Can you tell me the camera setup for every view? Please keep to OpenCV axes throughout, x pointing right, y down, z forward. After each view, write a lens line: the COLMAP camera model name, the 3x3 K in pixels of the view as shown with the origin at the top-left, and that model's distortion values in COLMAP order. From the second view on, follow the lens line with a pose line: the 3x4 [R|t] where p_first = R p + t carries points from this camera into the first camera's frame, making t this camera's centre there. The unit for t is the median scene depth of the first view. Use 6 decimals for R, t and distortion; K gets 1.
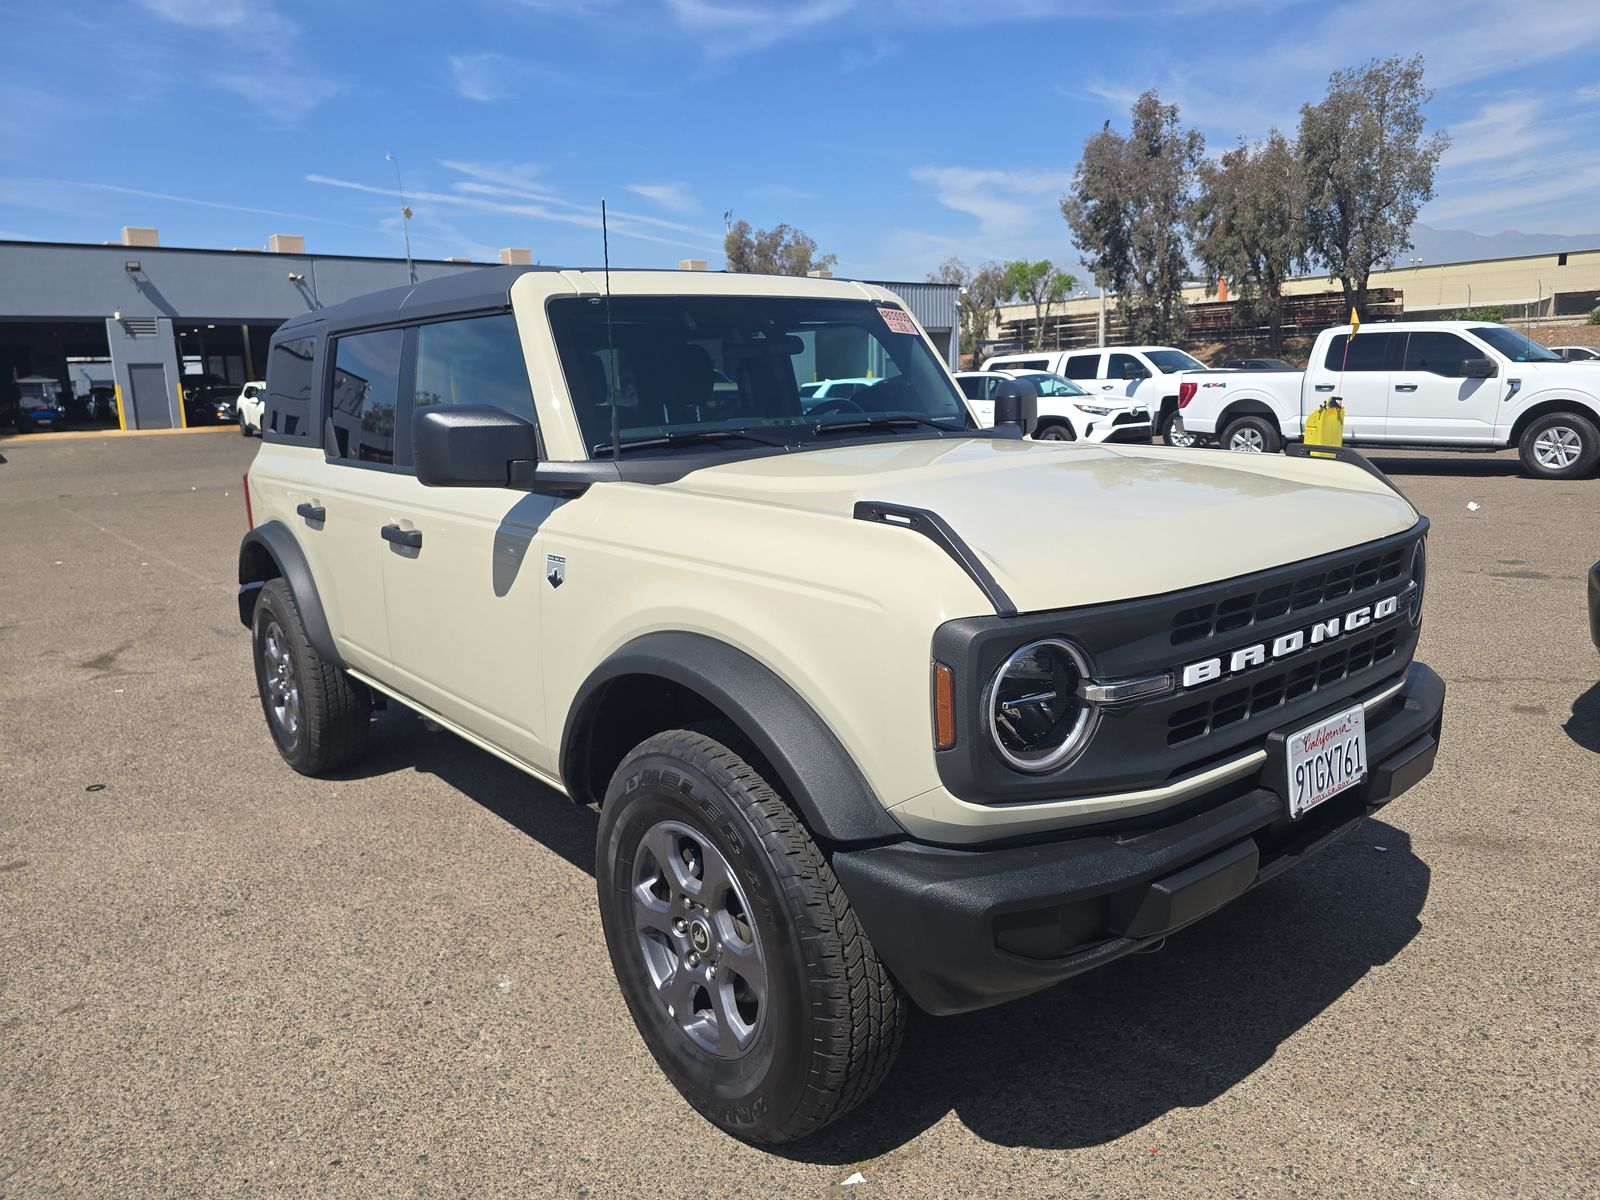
lens RADIAL K [[1094.7, 0, 801.5], [0, 1094.7, 594.6], [0, 0, 1]] dist [0.028296, 0.000917]
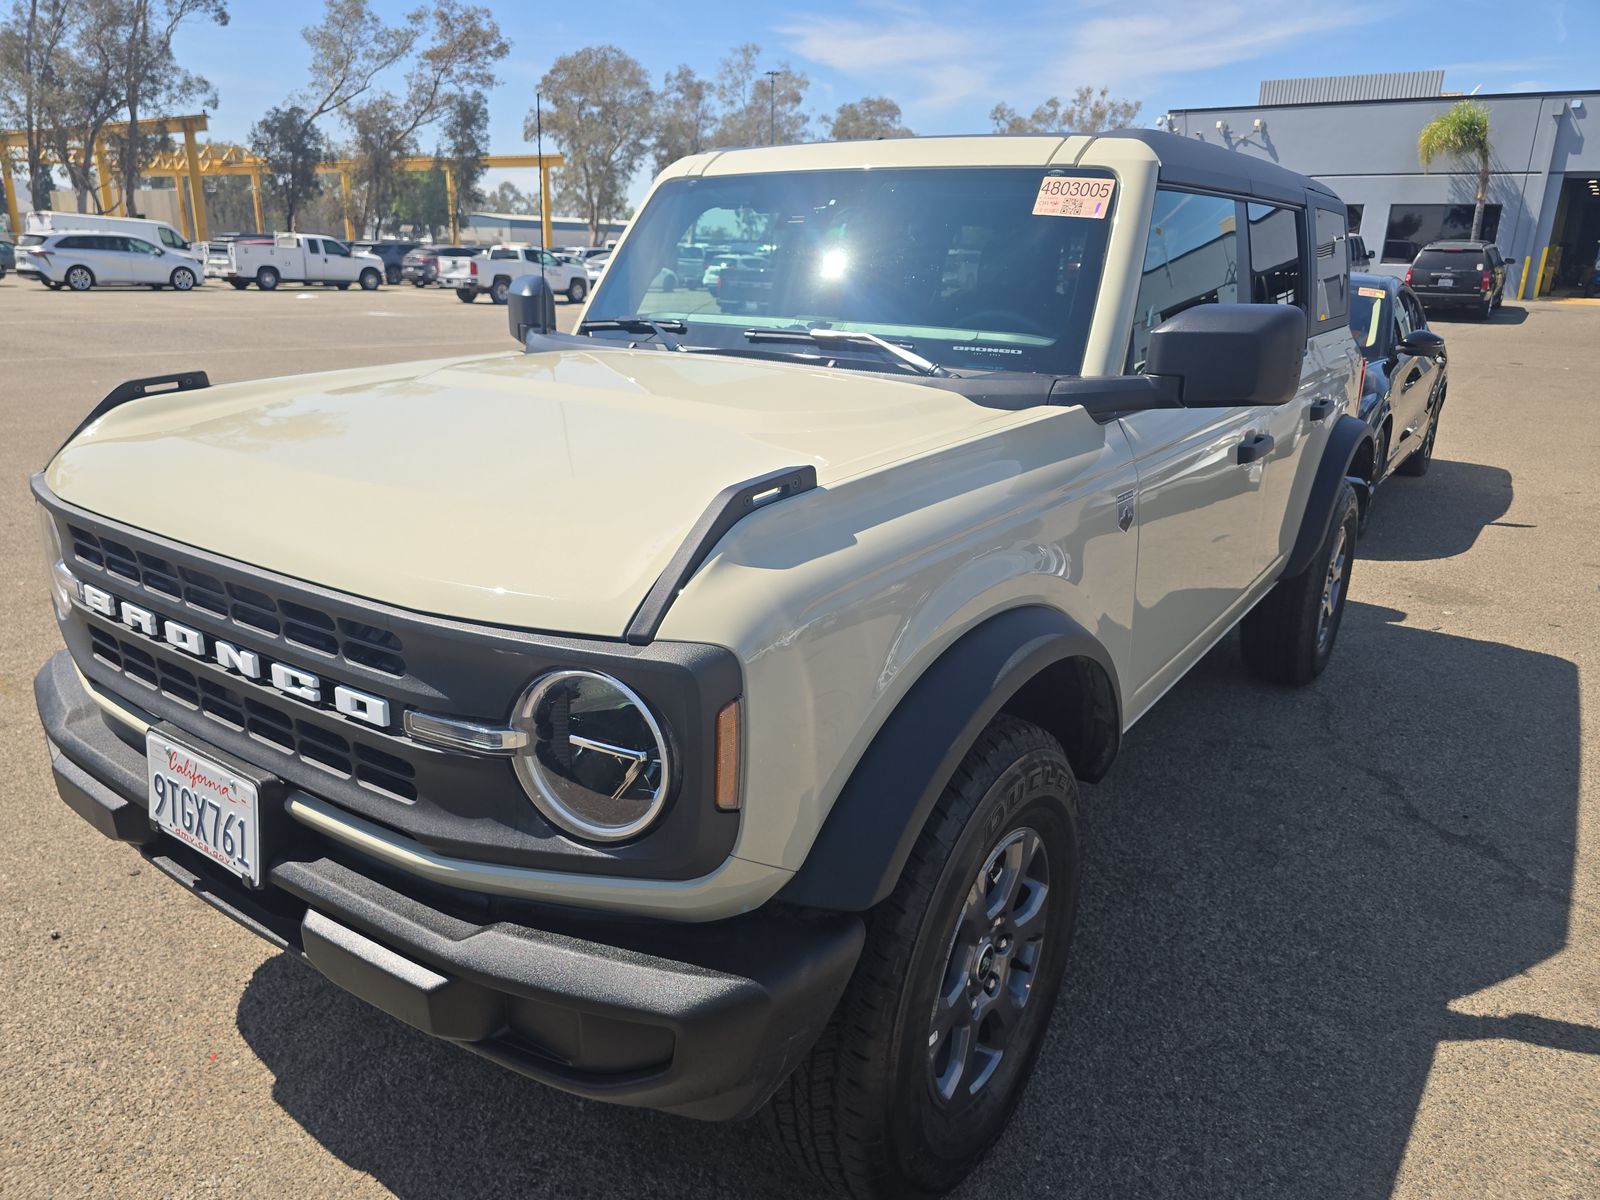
lens RADIAL K [[1109.9, 0, 800.0], [0, 1109.9, 600.0], [0, 0, 1]] dist [0.010442, -0.000779]
pose [[0.252933, 0.331180, -0.909035, 0.825915], [-0.216509, 0.935133, 0.280446, -0.196452], [0.942947, 0.125880, 0.308230, 0.753064]]
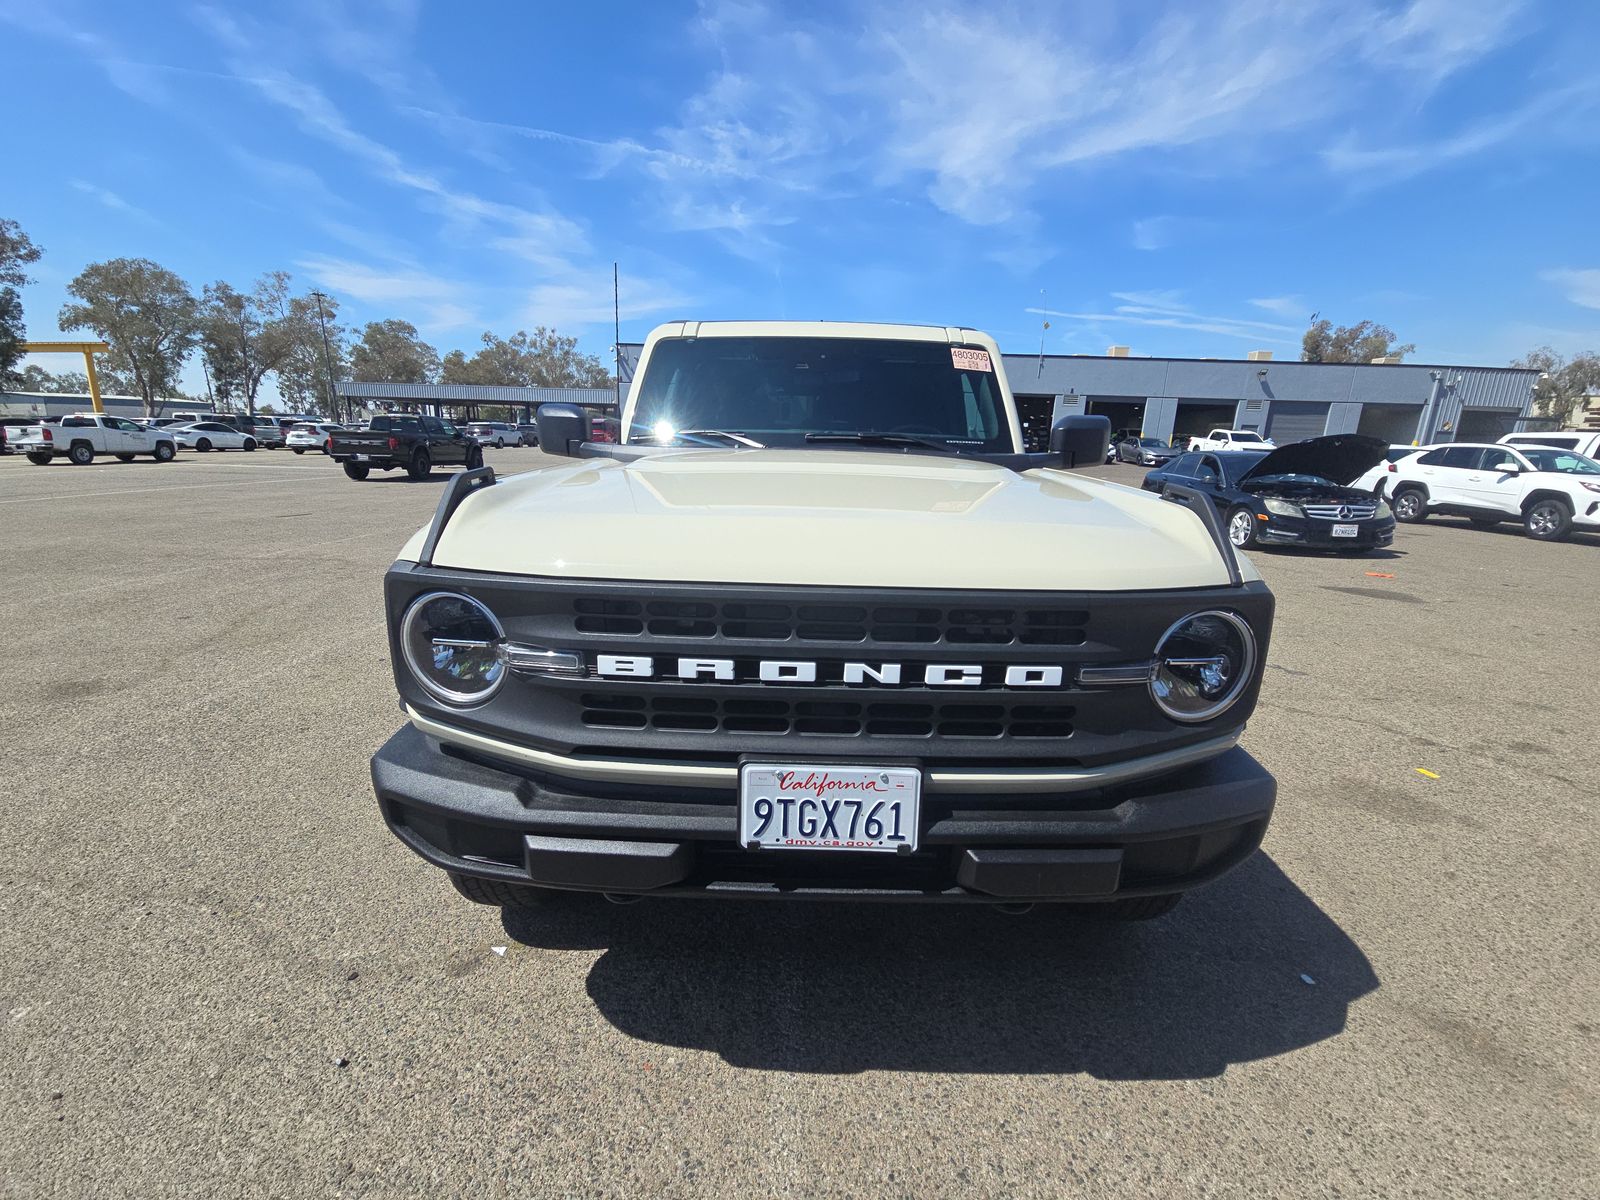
lens RADIAL K [[643.7, 0, 806.4], [0, 643.7, 609.5], [0, 0, 1]] dist [0.040210, -0.023671]
pose [[0.763748, 0.218371, -0.607457, 0.496959], [-0.174015, 0.975854, 0.132017, -0.051596], [0.621618, 0.004878, 0.783306, 0.377387]]
